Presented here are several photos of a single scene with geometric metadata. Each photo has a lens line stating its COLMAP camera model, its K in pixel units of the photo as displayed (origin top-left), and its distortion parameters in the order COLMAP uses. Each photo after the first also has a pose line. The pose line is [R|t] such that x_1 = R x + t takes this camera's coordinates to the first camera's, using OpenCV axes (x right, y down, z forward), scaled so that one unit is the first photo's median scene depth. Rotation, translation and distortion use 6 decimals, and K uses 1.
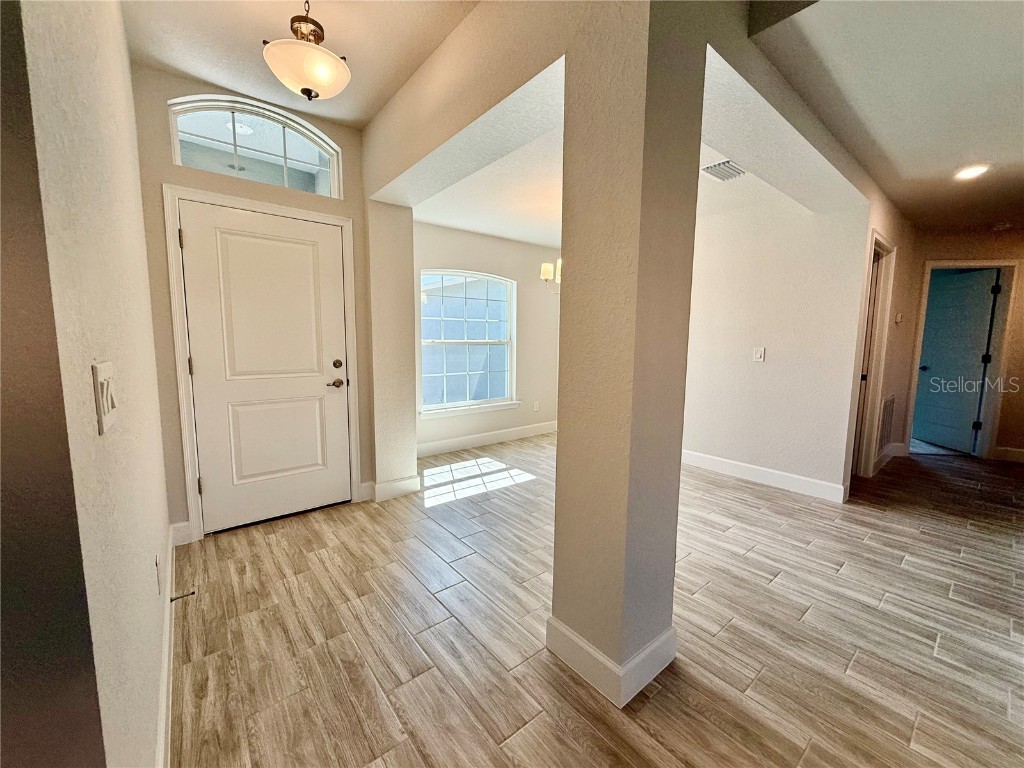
lens RADIAL K [[408.2, 0, 508.9], [0, 408.2, 383.2], [0, 0, 1]] dist [-0.002445, -0.000158]
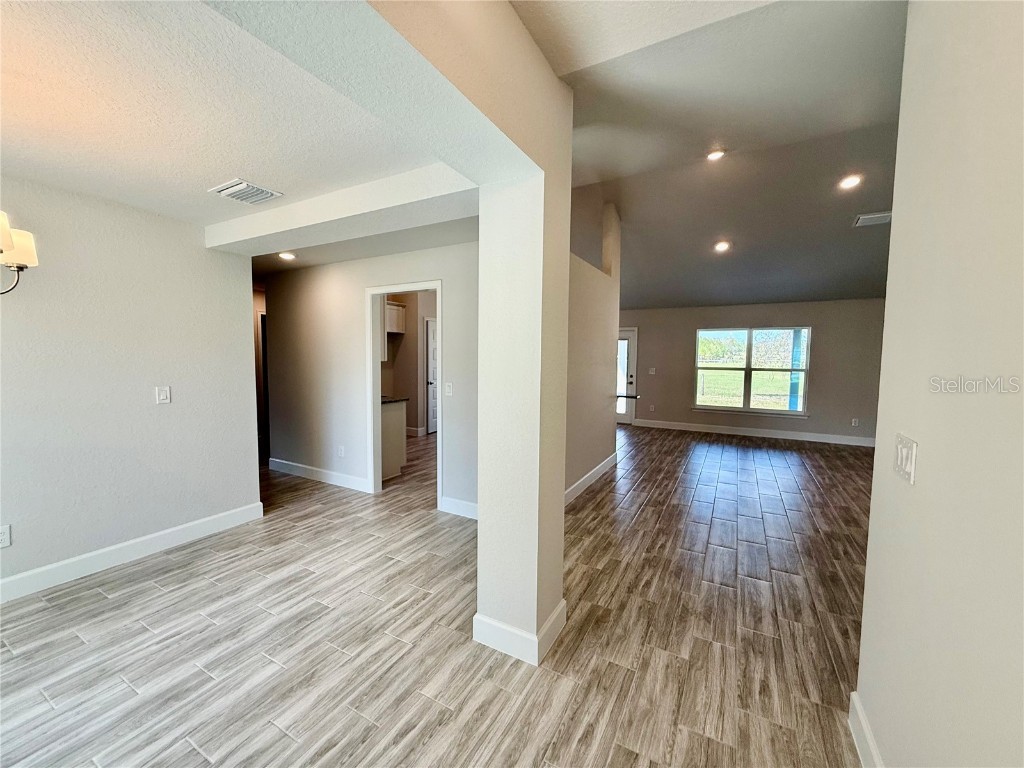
lens RADIAL K [[408.2, 0, 508.9], [0, 408.2, 383.2], [0, 0, 1]] dist [-0.002445, -0.000158]
pose [[-0.378071, -0.074902, 0.922741, -0.606789], [0.087891, 0.989316, 0.116318, -0.190322], [-0.921595, 0.125077, -0.367449, 0.978424]]
